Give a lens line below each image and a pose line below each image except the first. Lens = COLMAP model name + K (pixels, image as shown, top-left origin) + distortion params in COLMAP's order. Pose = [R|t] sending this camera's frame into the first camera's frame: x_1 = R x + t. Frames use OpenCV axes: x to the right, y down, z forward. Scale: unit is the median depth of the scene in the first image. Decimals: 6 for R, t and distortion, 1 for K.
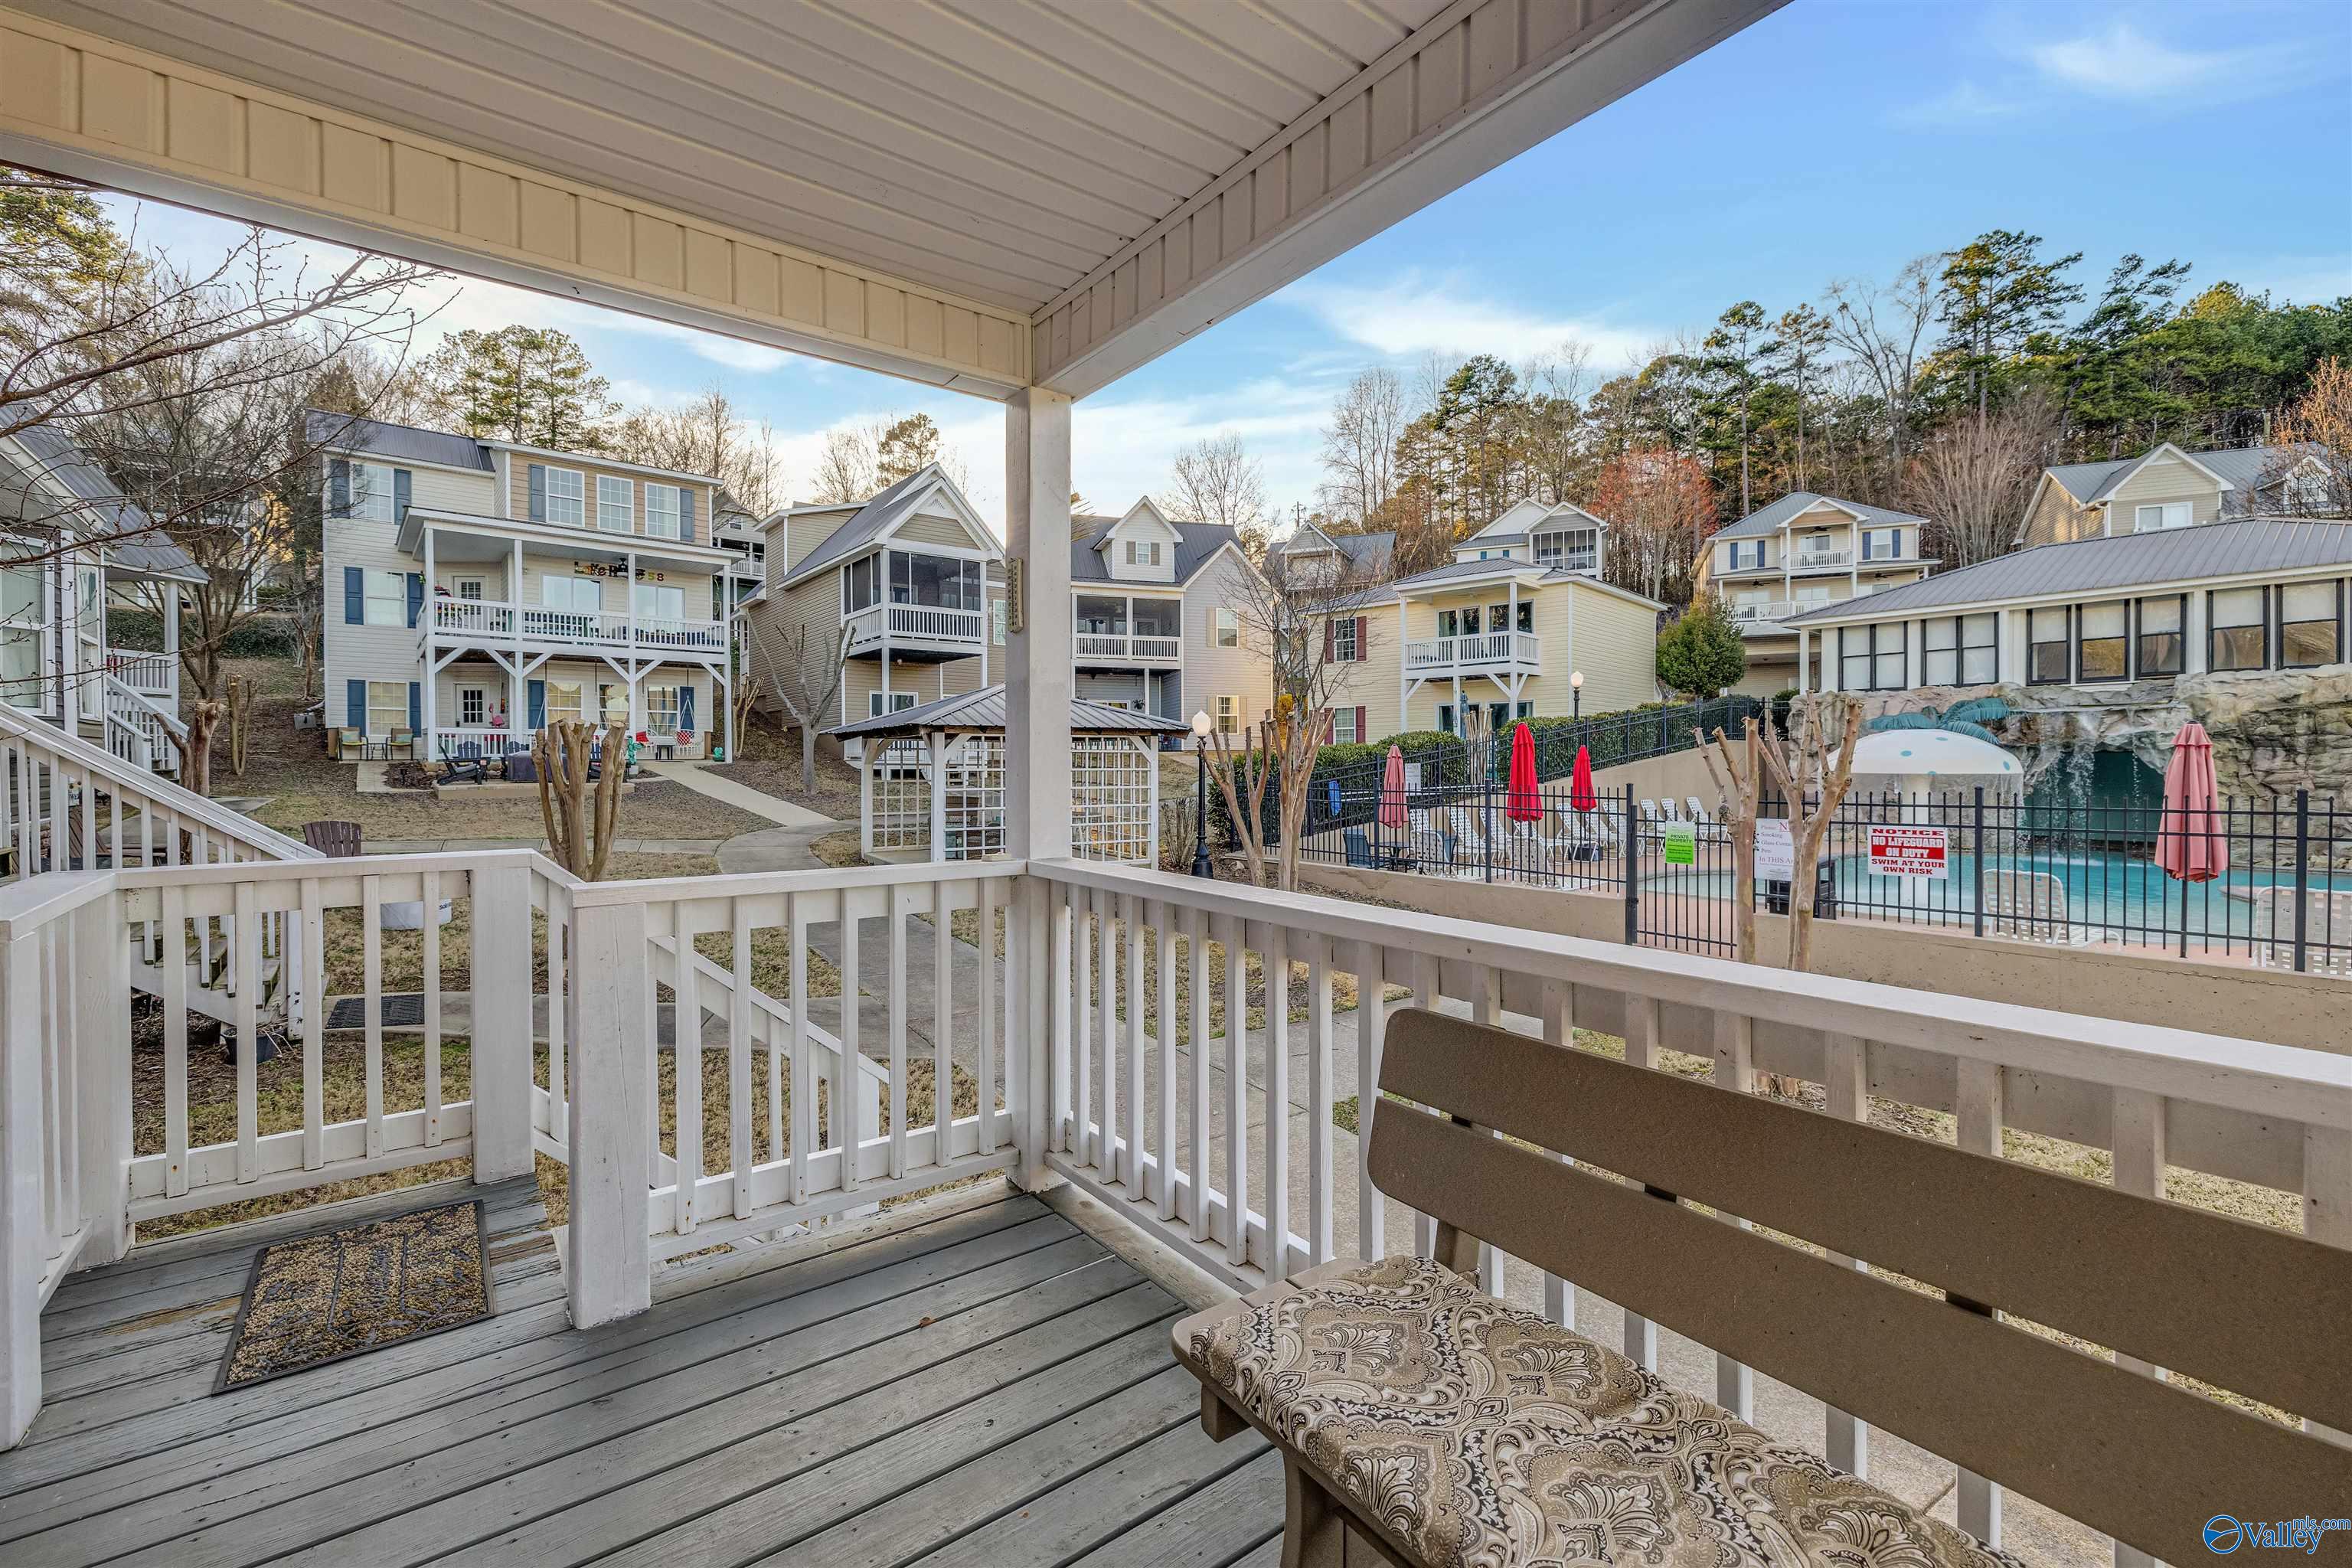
lens RADIAL K [[984.5, 0, 1157.6], [0, 984.5, 772.9], [0, 0, 1]] dist [0.000369, 0.000548]
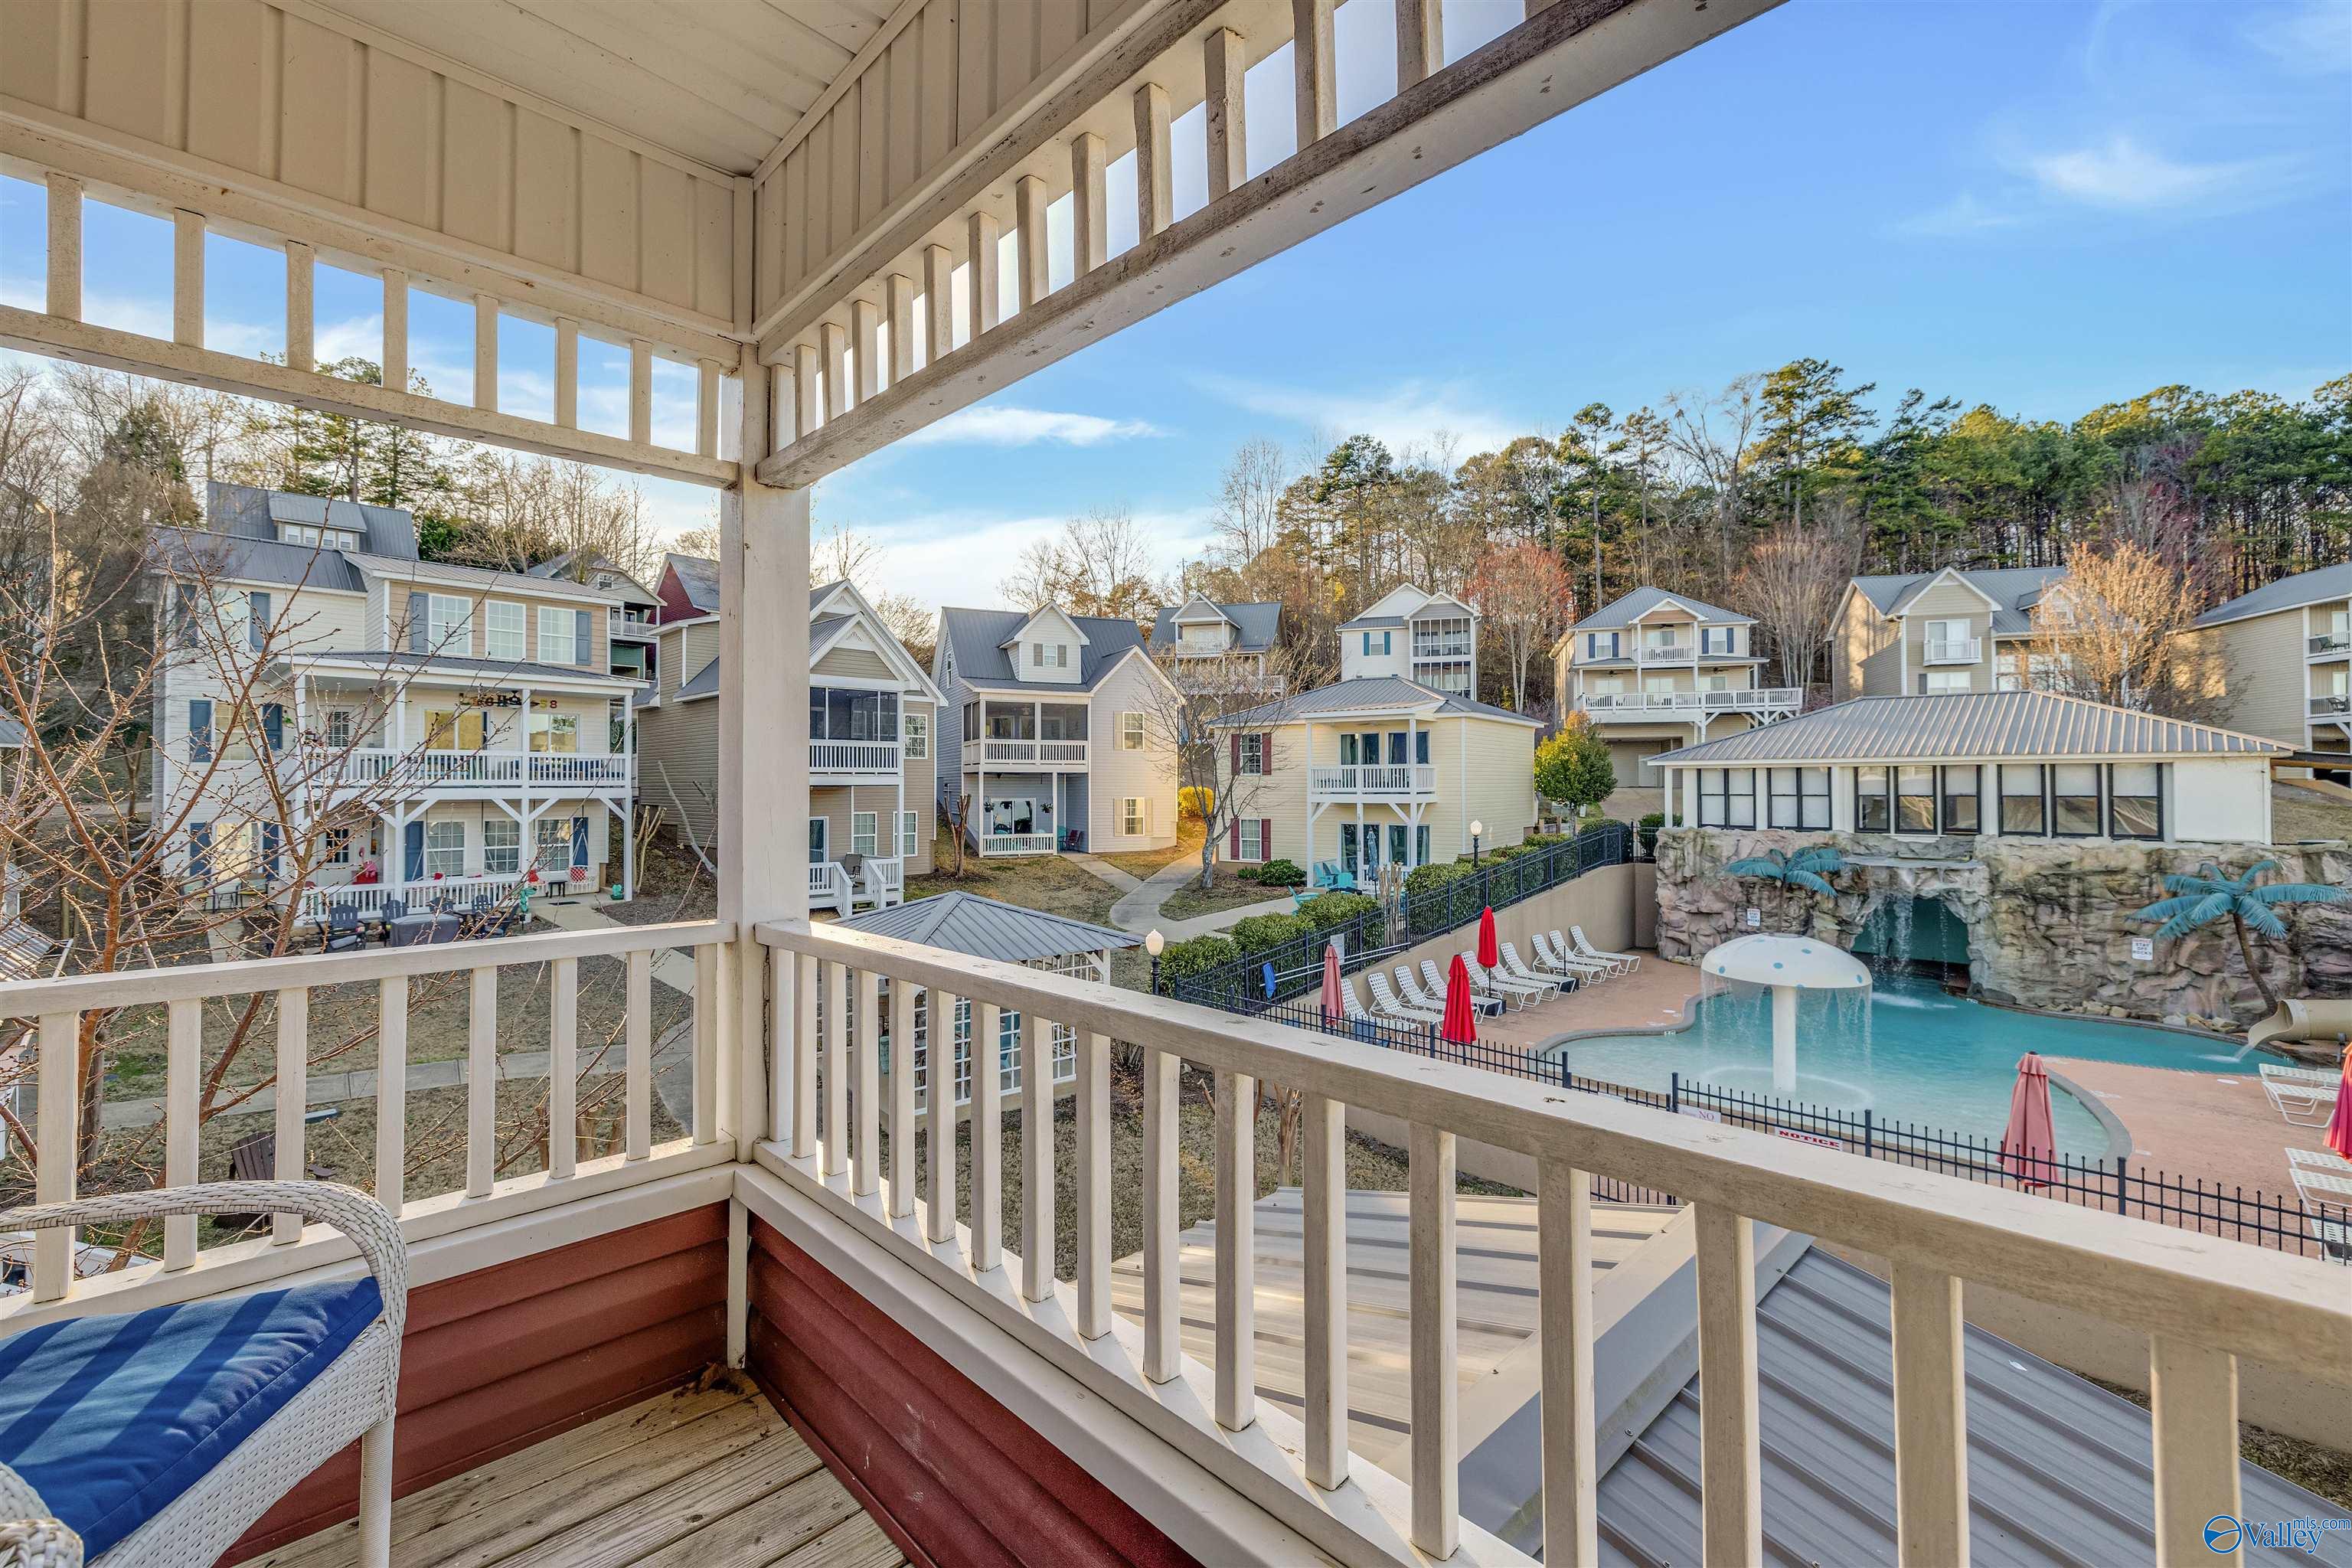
lens RADIAL K [[984.5, 0, 1158.9], [0, 984.5, 775.1], [0, 0, 1]] dist [0.000369, 0.000548]
pose [[0.992005, 0.001933, 0.126187, -0.047329], [0.000978, 0.999735, -0.023006, -0.116350], [-0.126199, 0.022946, 0.991740, -0.019056]]
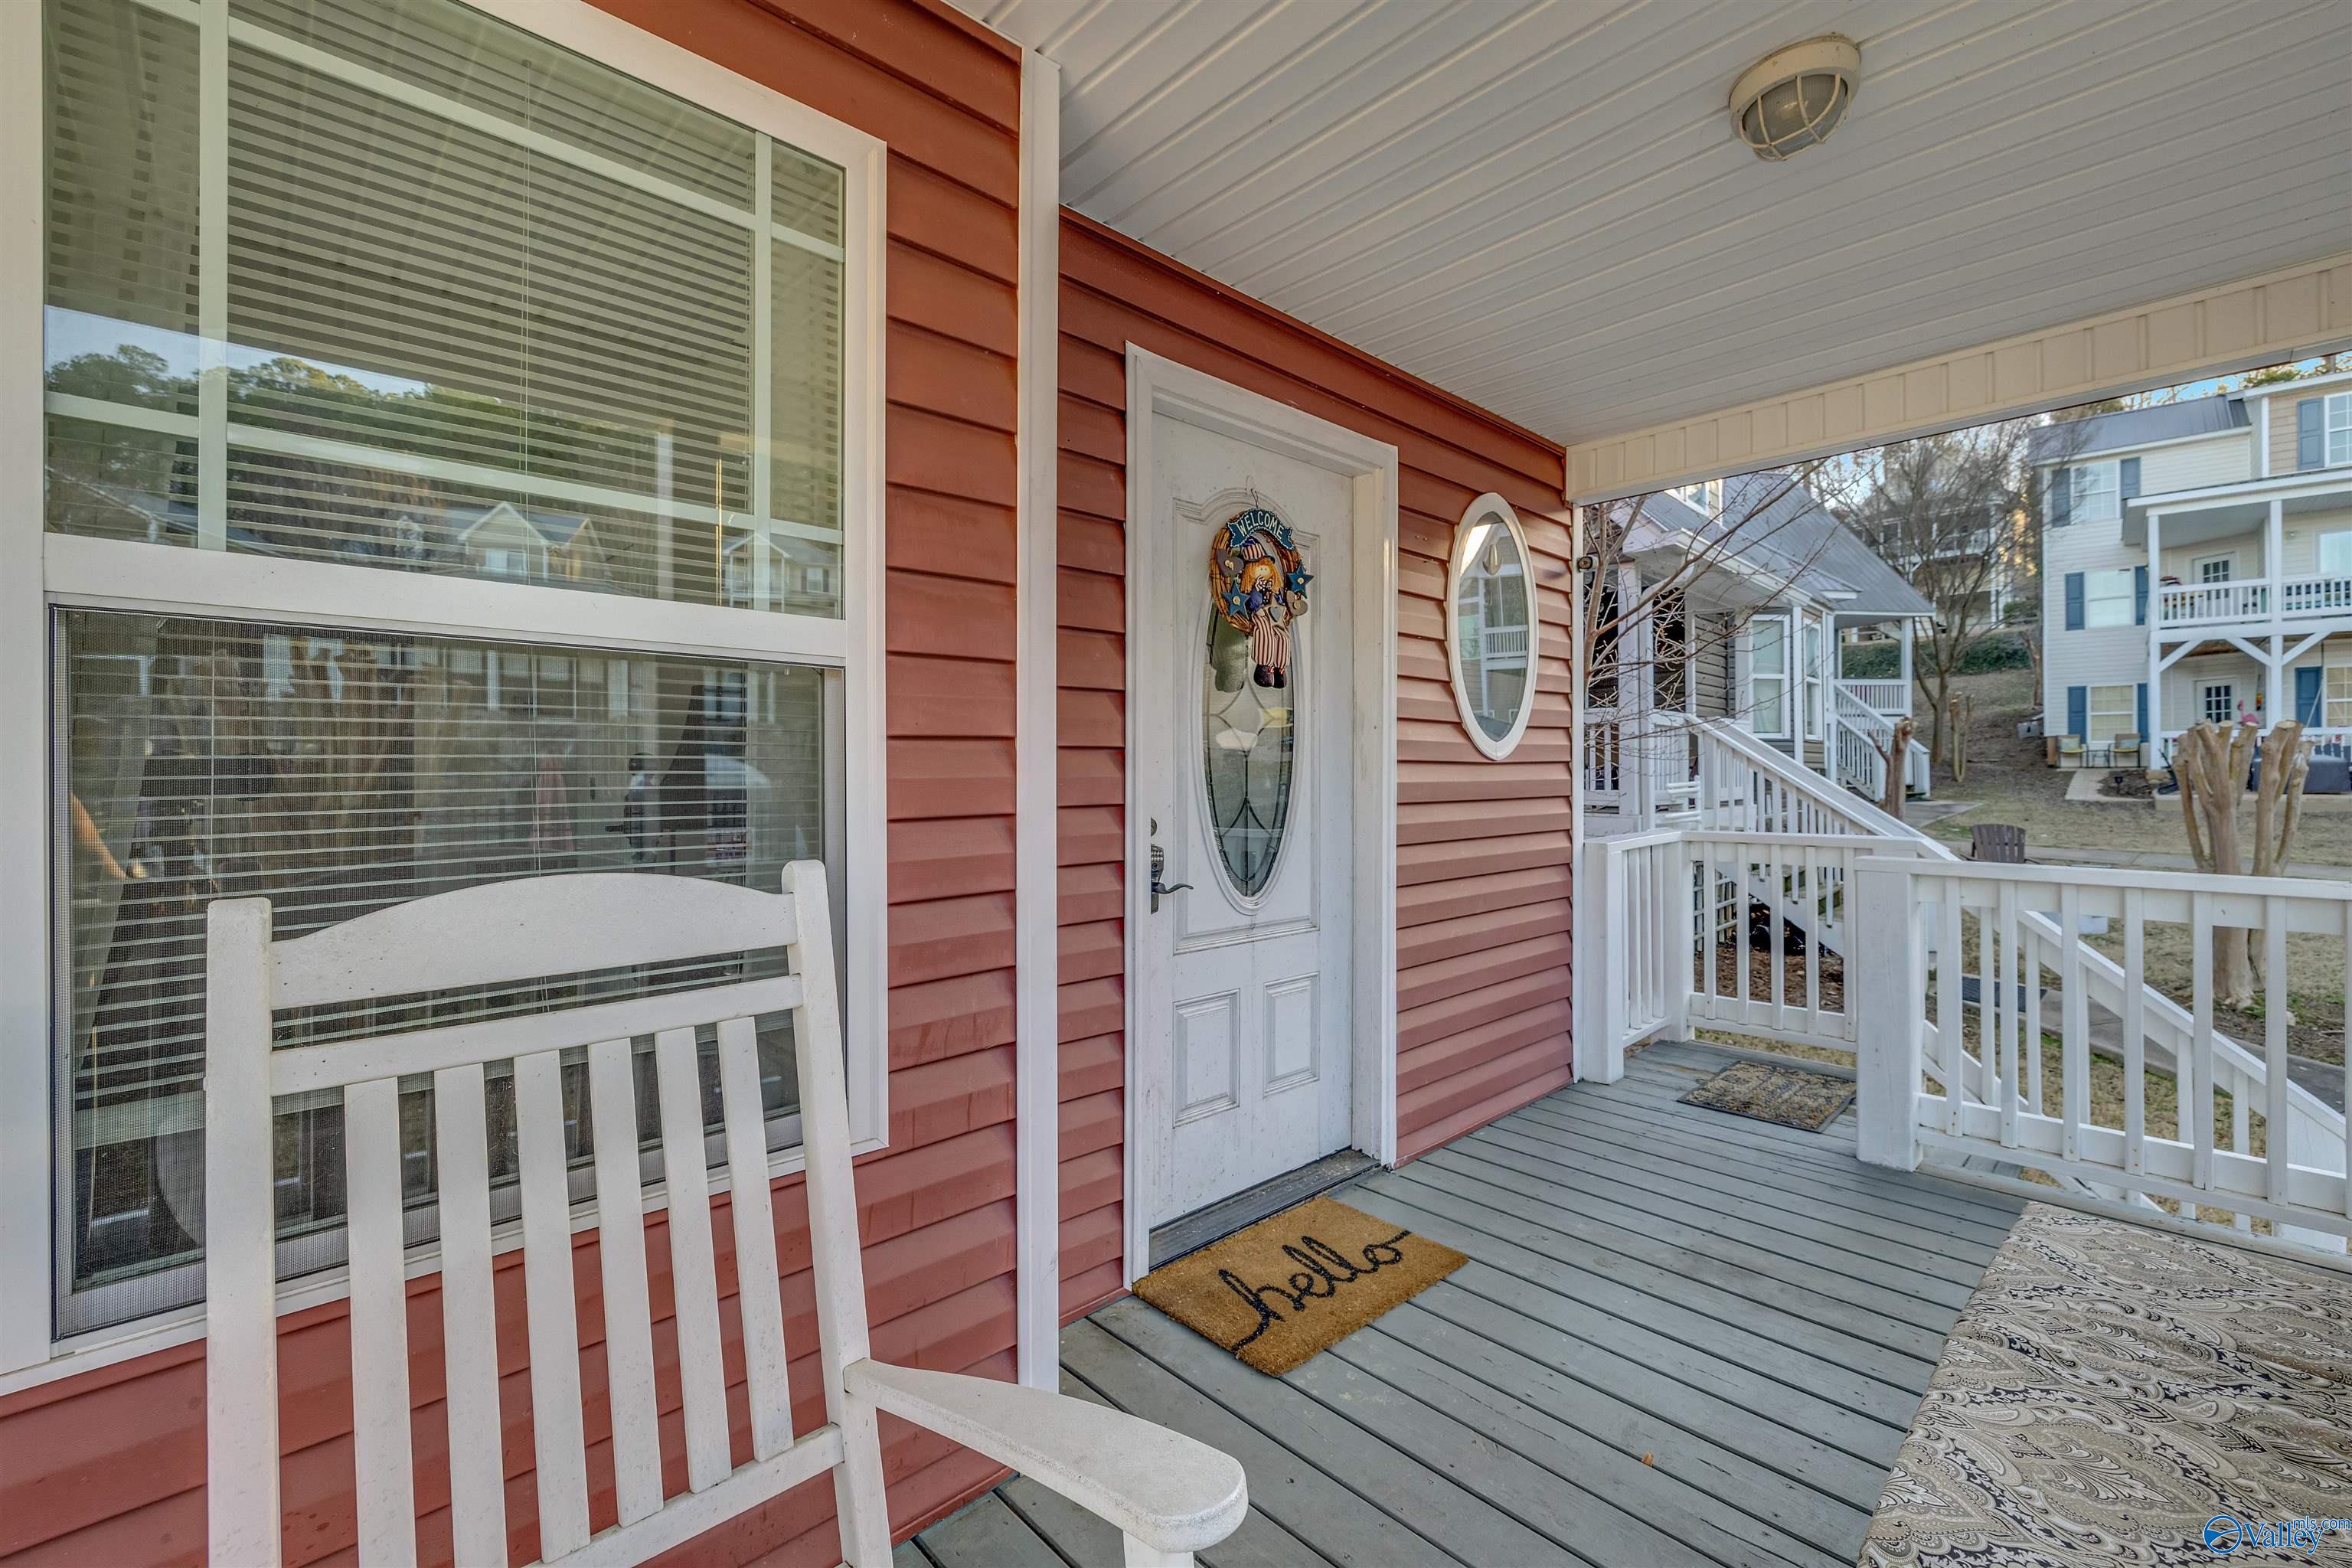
lens RADIAL K [[984.5, 0, 1162.0], [0, 984.5, 773.7], [0, 0, 1]] dist [0.000369, 0.000548]
pose [[0.109497, 0.001726, -0.993986, 0.066436], [-0.008369, 0.999965, 0.000814, -0.000055], [0.993952, 0.008229, 0.109508, -0.017001]]
